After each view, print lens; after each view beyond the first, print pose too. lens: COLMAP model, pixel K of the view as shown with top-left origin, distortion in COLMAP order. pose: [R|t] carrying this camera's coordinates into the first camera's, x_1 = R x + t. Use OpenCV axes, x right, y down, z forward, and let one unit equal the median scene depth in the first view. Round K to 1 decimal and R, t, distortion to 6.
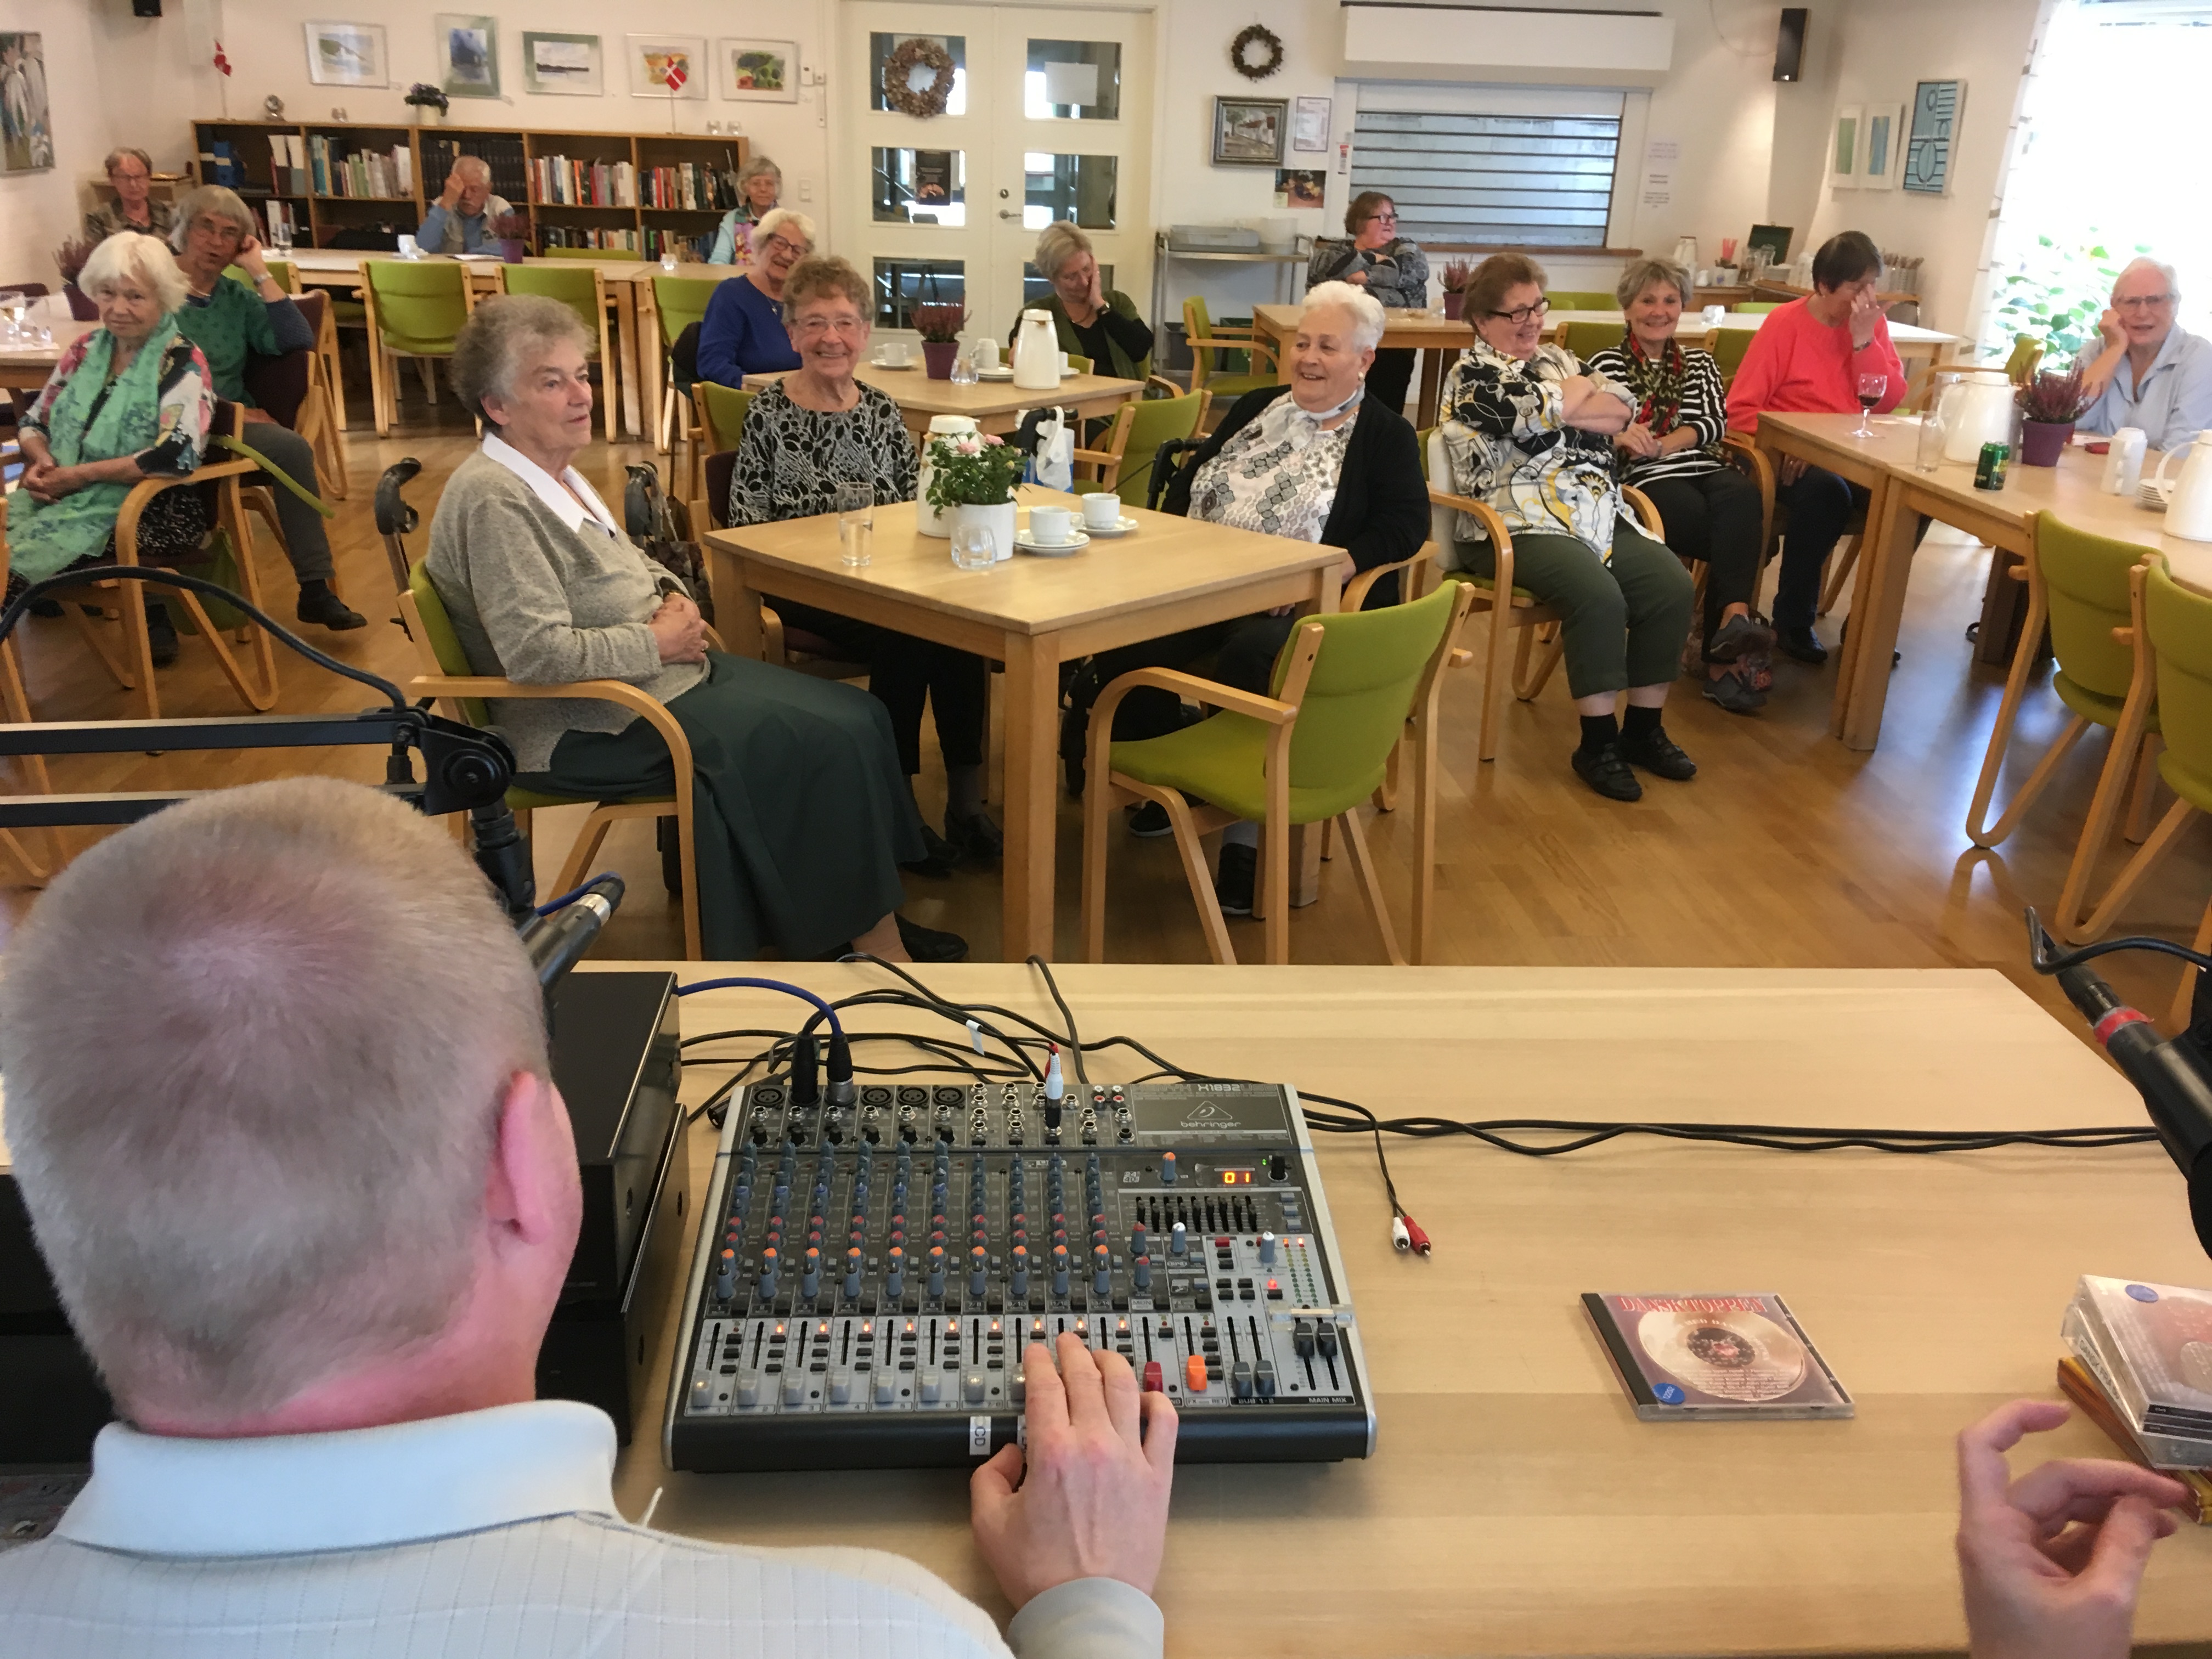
lens RADIAL K [[1872.2, 0, 1106.0], [0, 1872.2, 829.5], [0, 0, 1]] dist [0.099991, -0.177829]
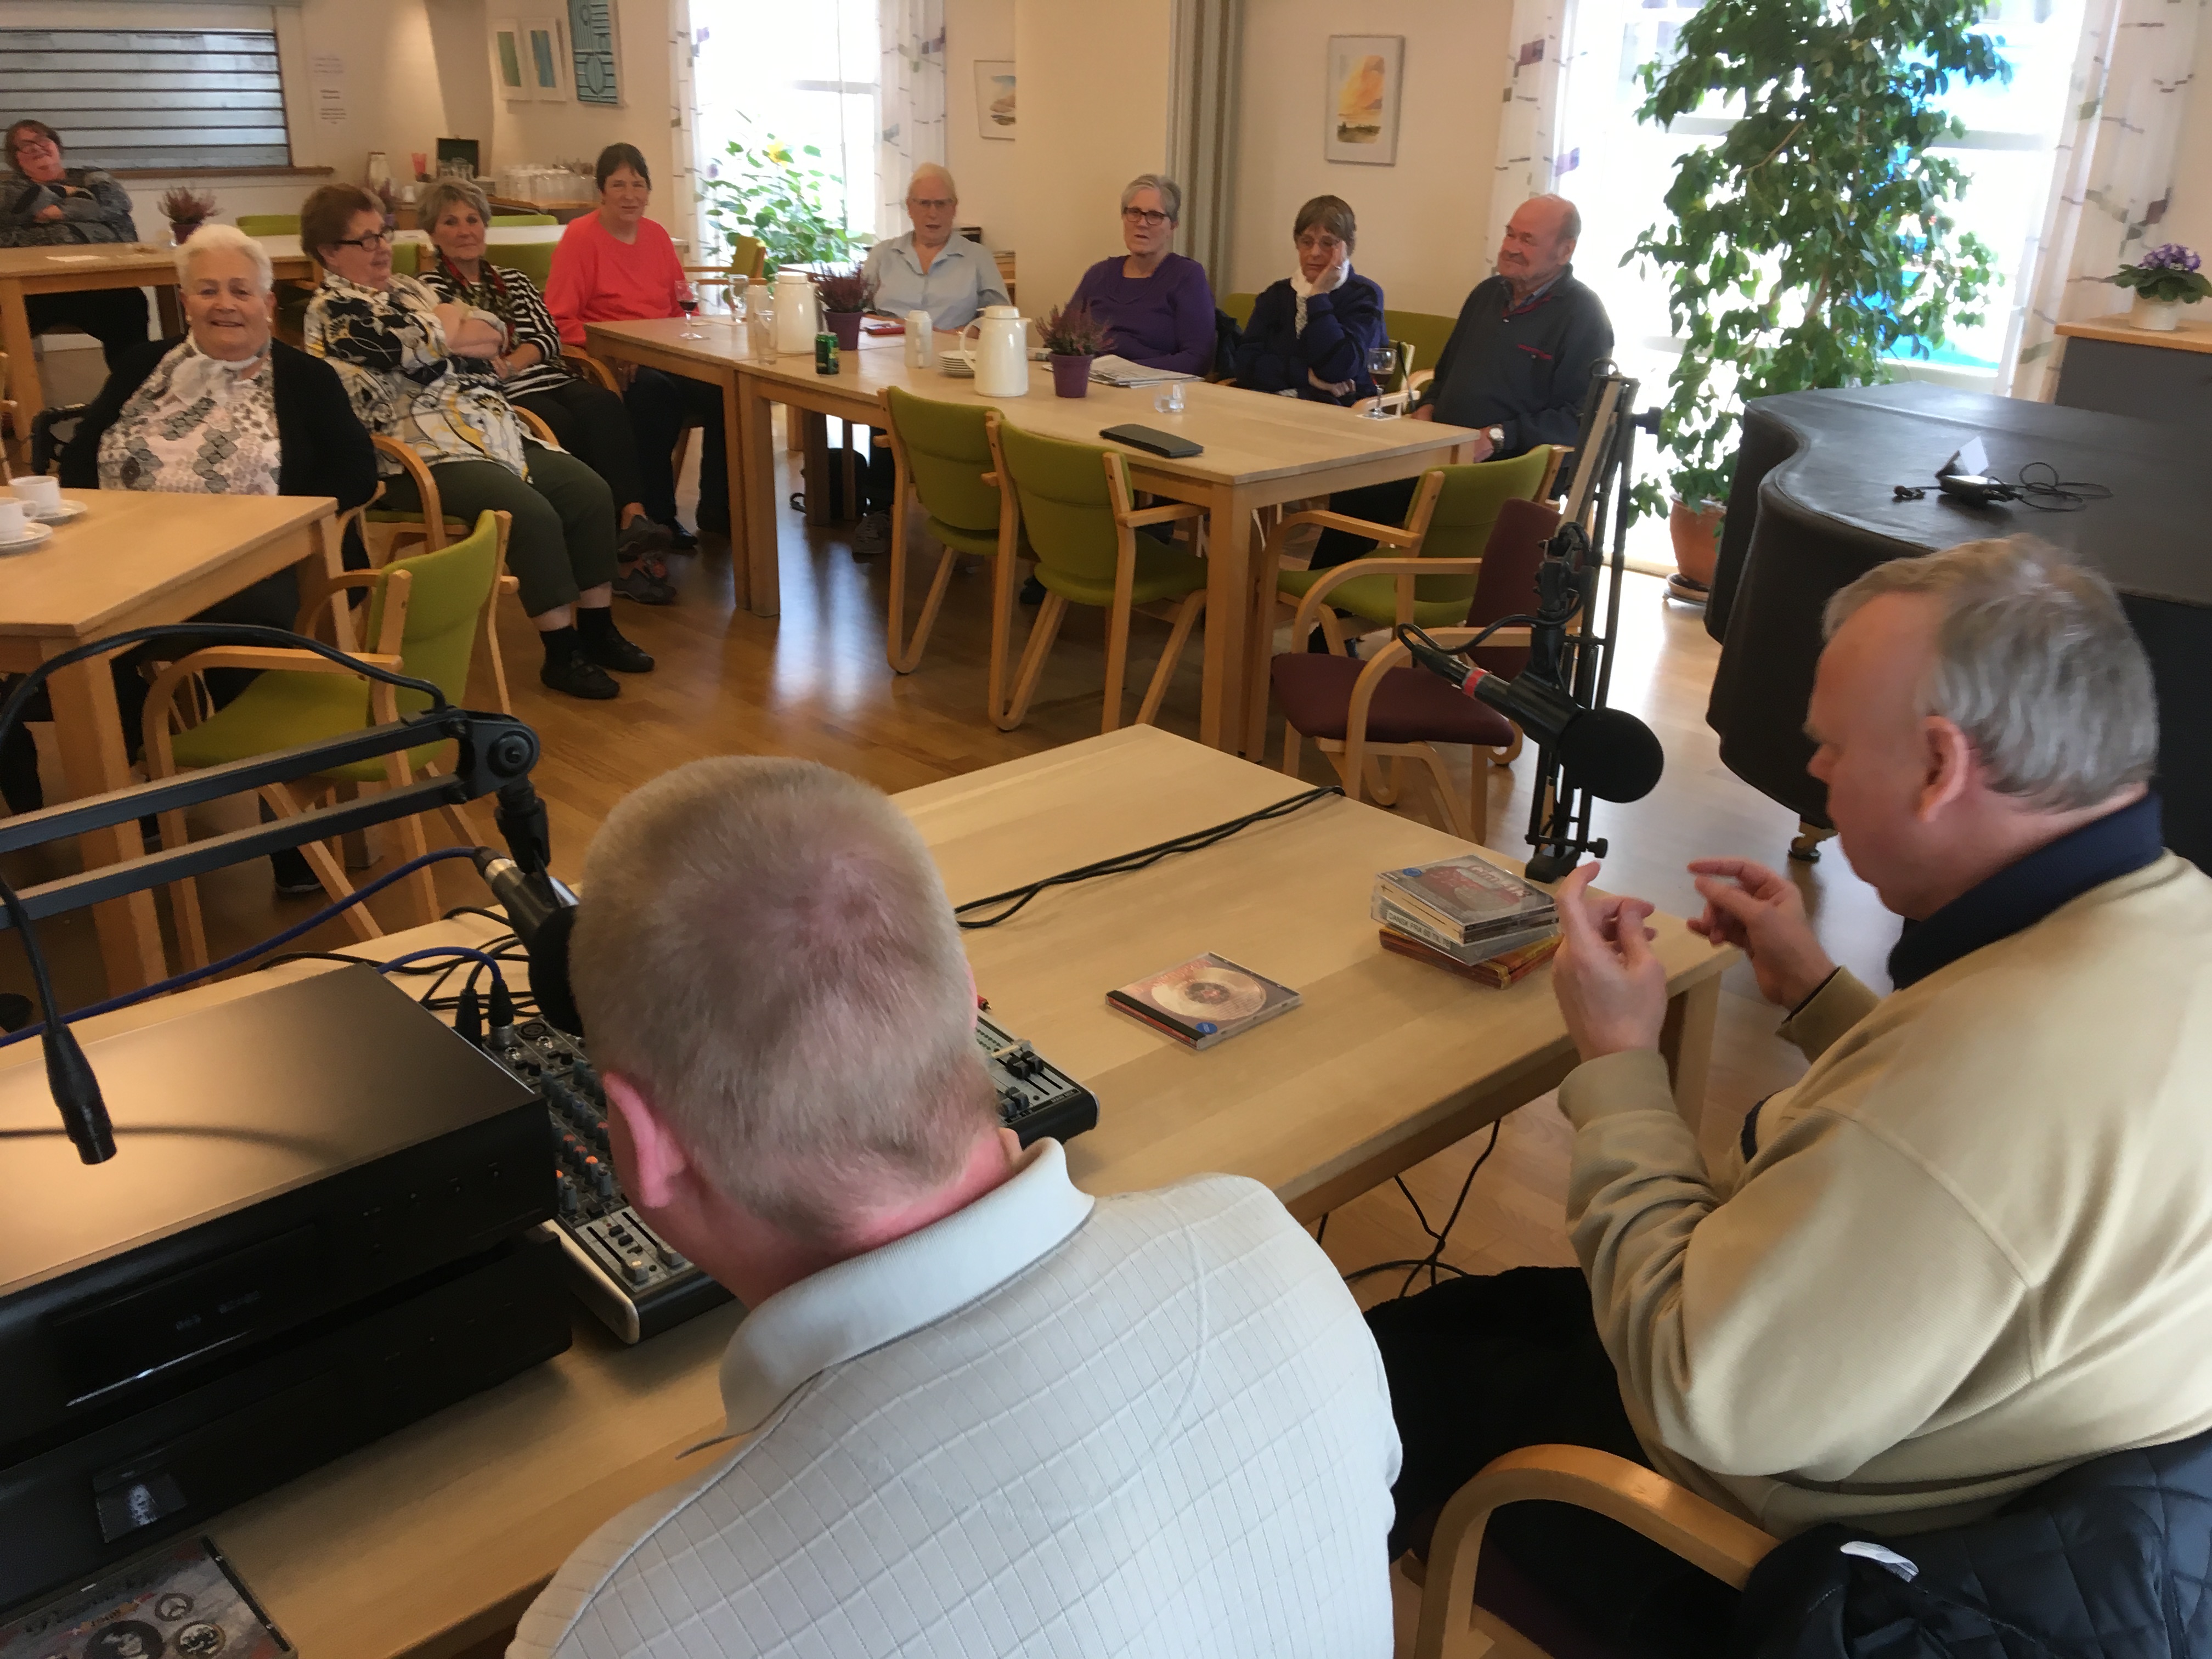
lens RADIAL K [[1872.2, 0, 1106.0], [0, 1872.2, 829.5], [0, 0, 1]] dist [0.099991, -0.177829]
pose [[0.771062, -0.250185, 0.585552, -0.149014], [0.222767, 0.967456, 0.120017, -0.008429], [-0.596523, 0.037901, 0.801701, -0.023227]]
